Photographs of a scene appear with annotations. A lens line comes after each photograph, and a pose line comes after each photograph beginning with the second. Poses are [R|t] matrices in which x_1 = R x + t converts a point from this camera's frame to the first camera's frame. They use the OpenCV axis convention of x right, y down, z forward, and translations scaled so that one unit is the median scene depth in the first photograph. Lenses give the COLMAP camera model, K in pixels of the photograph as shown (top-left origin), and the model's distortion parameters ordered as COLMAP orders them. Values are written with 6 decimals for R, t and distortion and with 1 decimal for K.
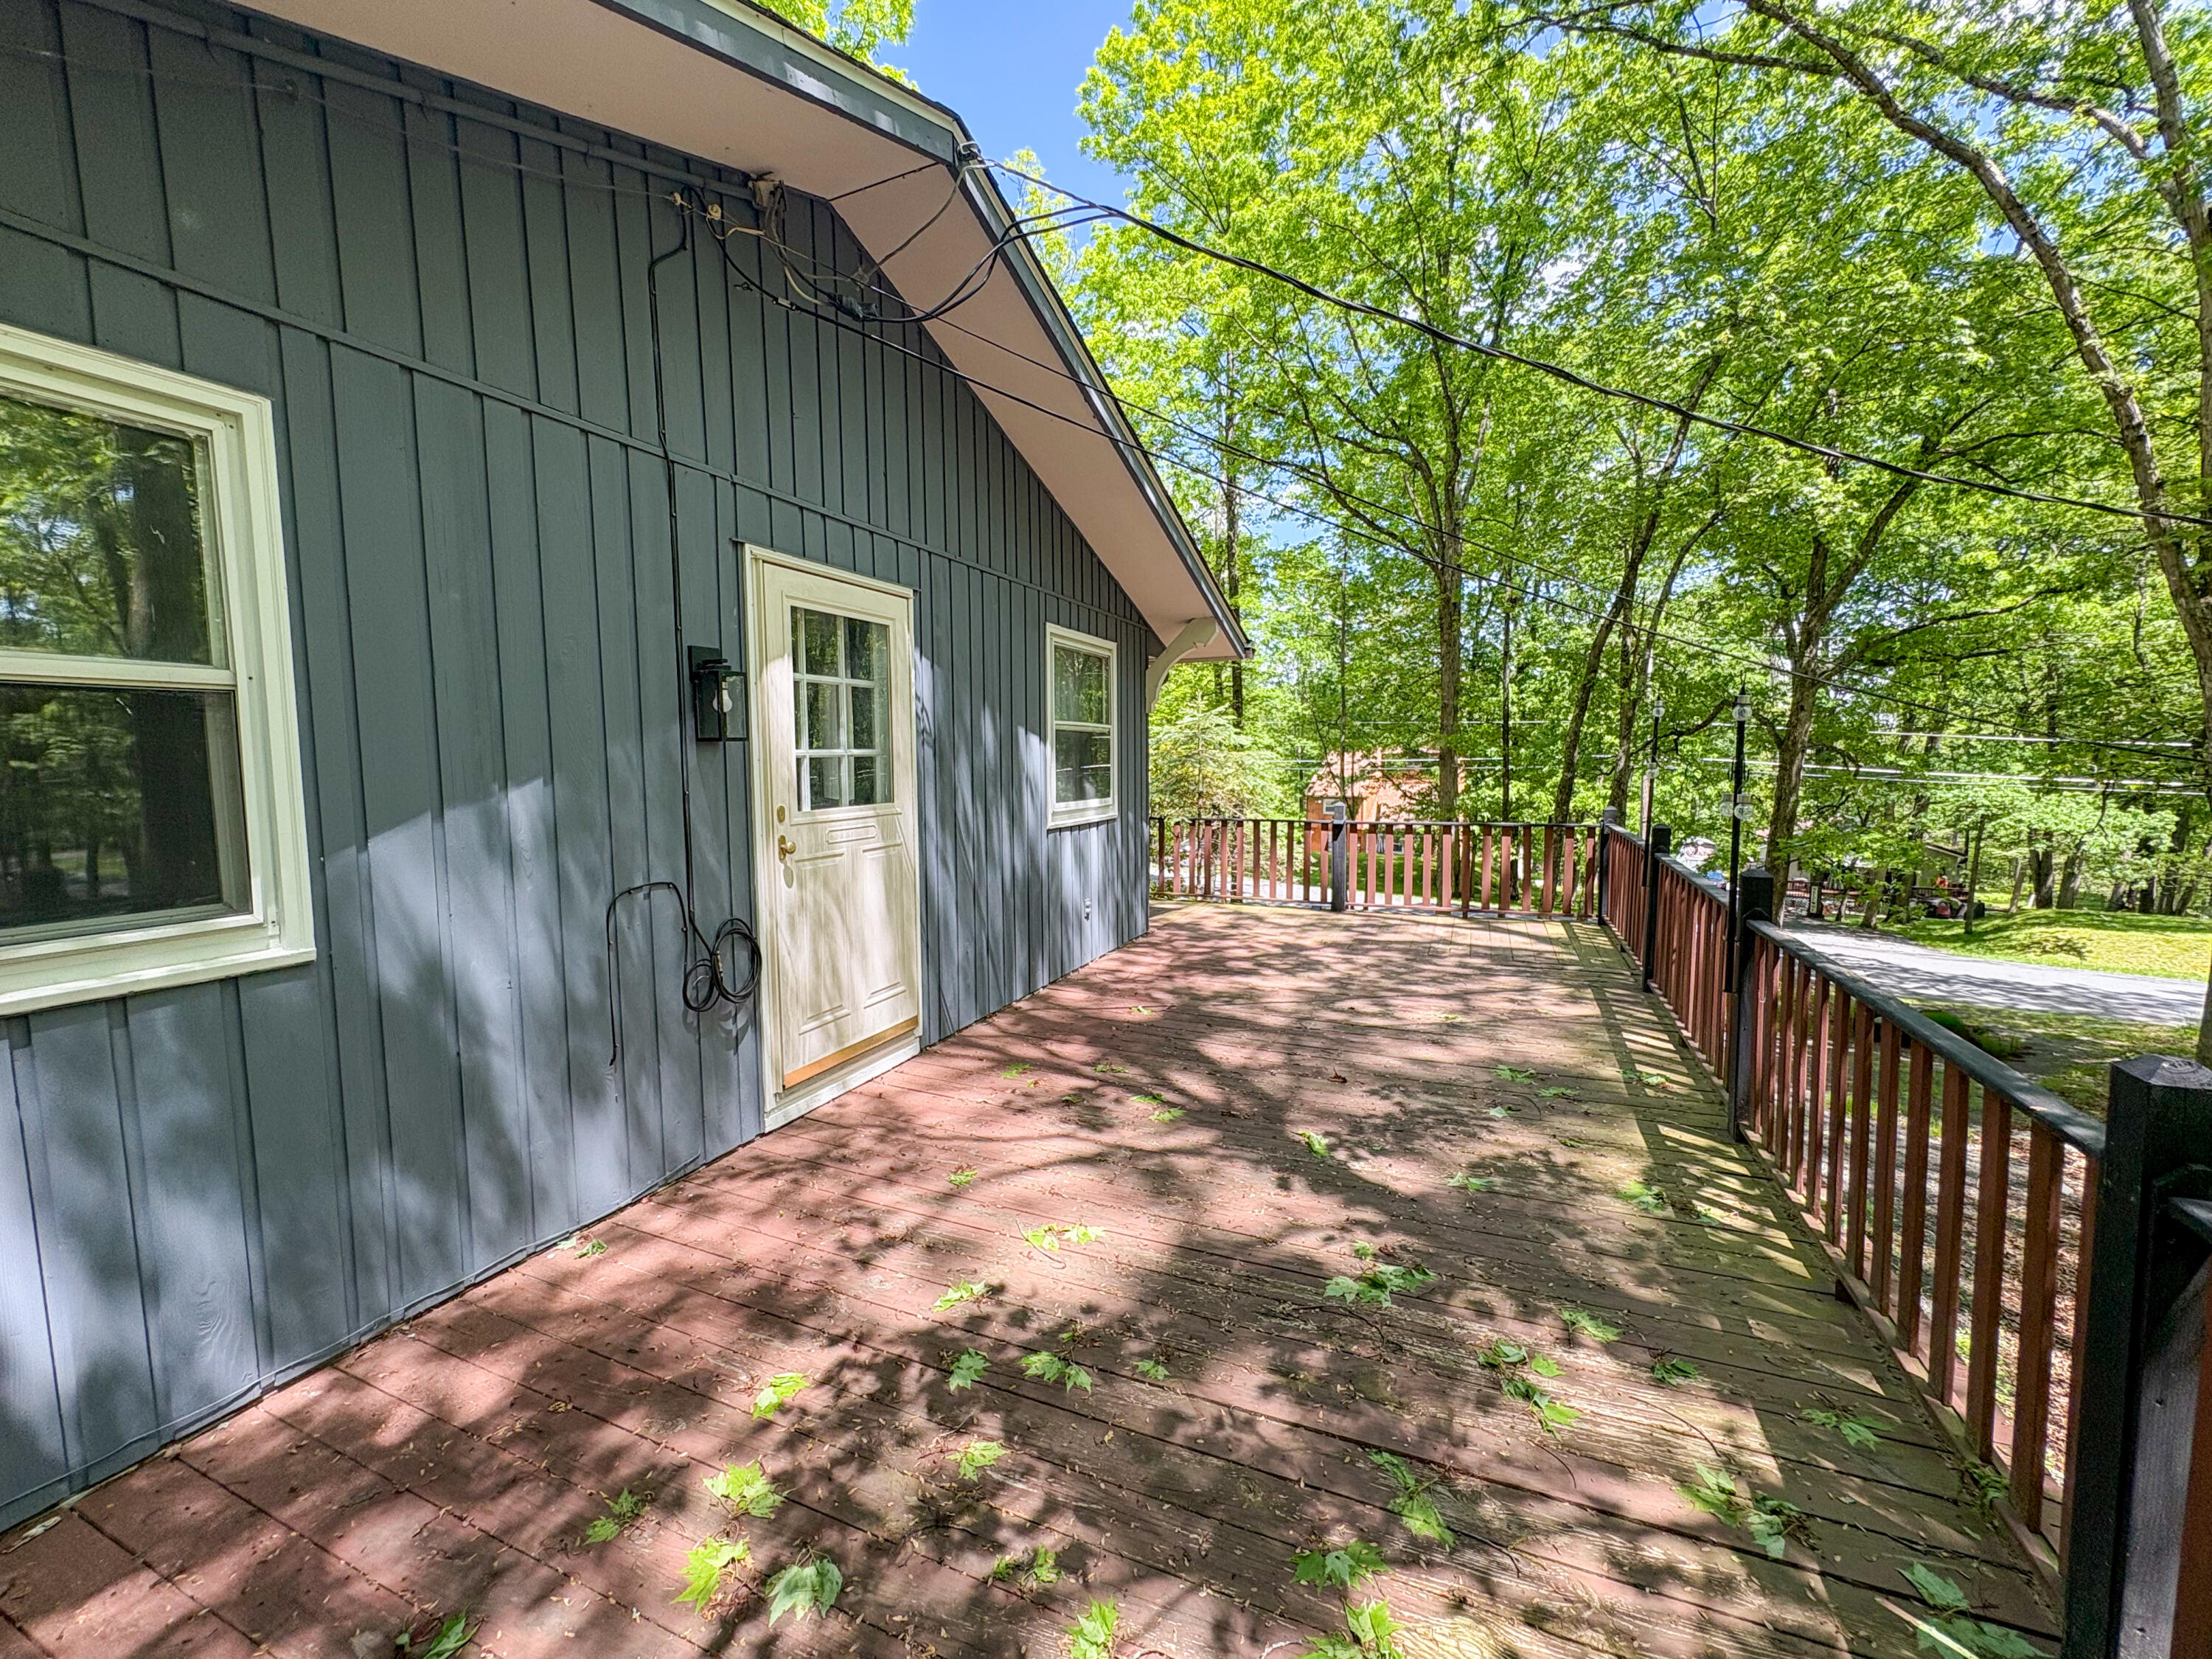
lens RADIAL K [[885.3, 0, 1106.0], [0, 885.3, 829.5], [0, 0, 1]] dist [-0.000193, 0.000008]
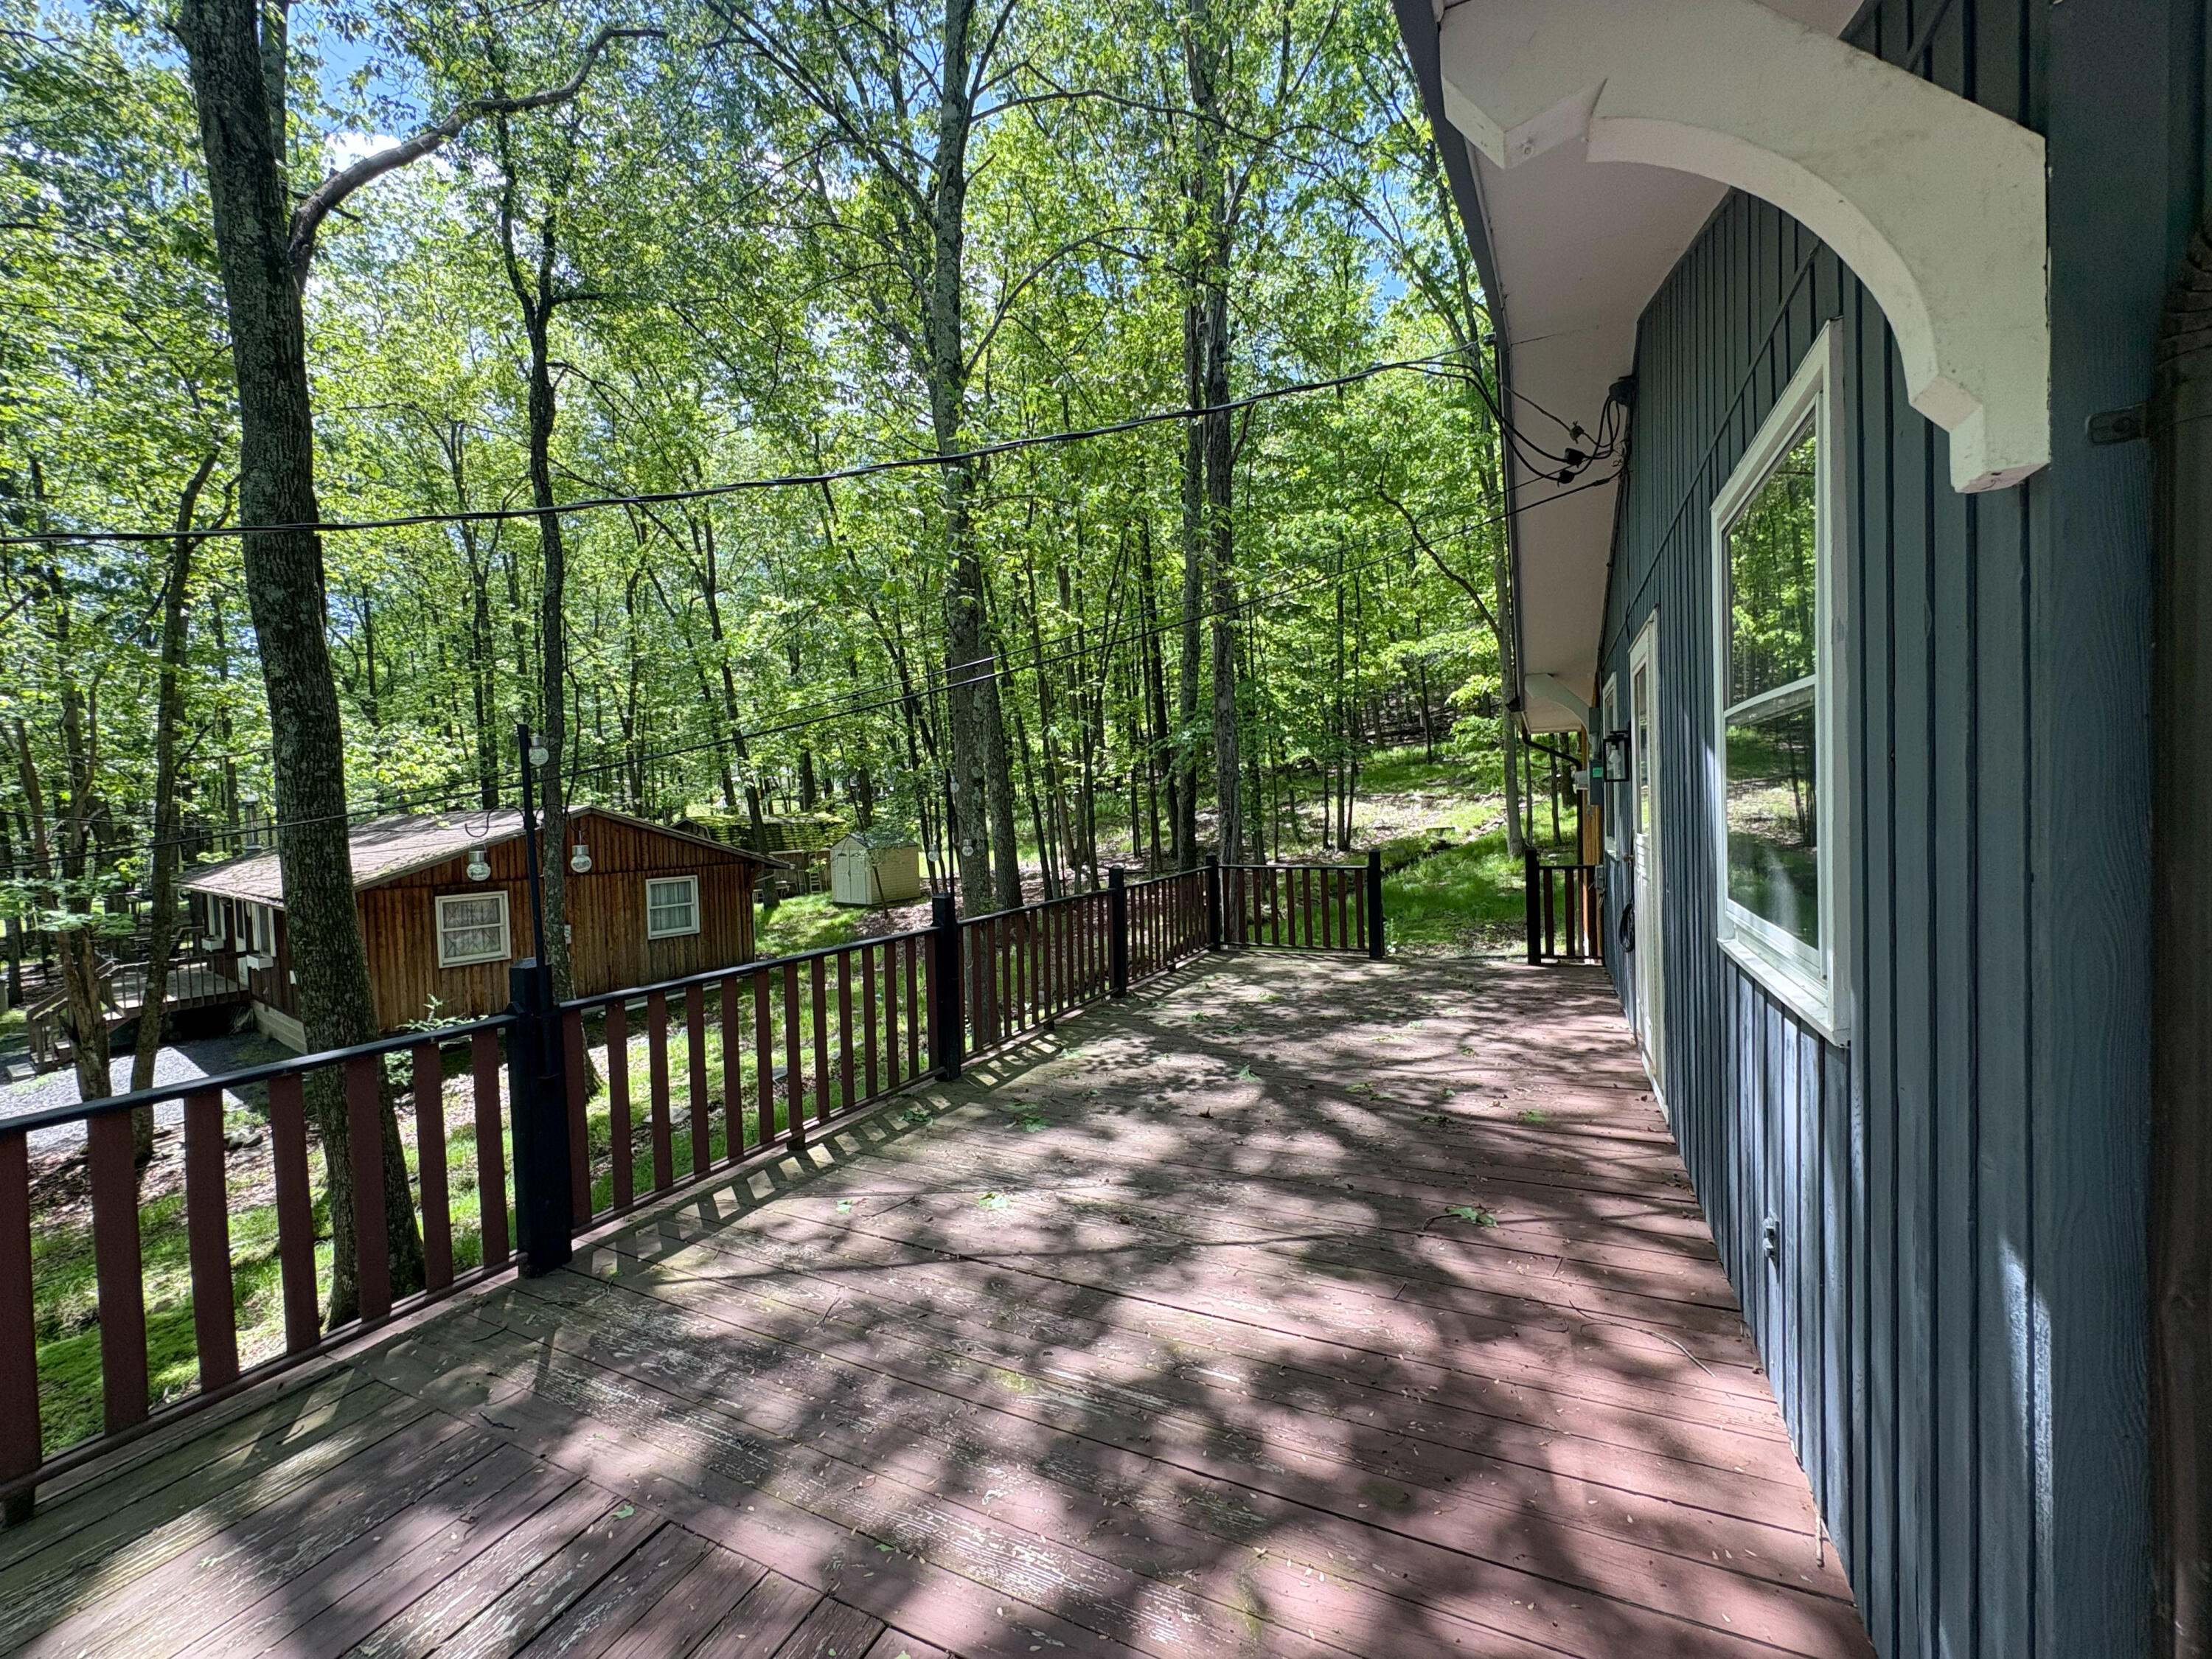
lens RADIAL K [[885.3, 0, 1106.0], [0, 885.3, 829.5], [0, 0, 1]] dist [-0.000193, 0.000008]
pose [[-0.997368, 0.057620, 0.044003, 0.293112], [0.061592, 0.993569, 0.095006, -0.139839], [-0.038246, 0.097466, -0.994504, 1.859996]]
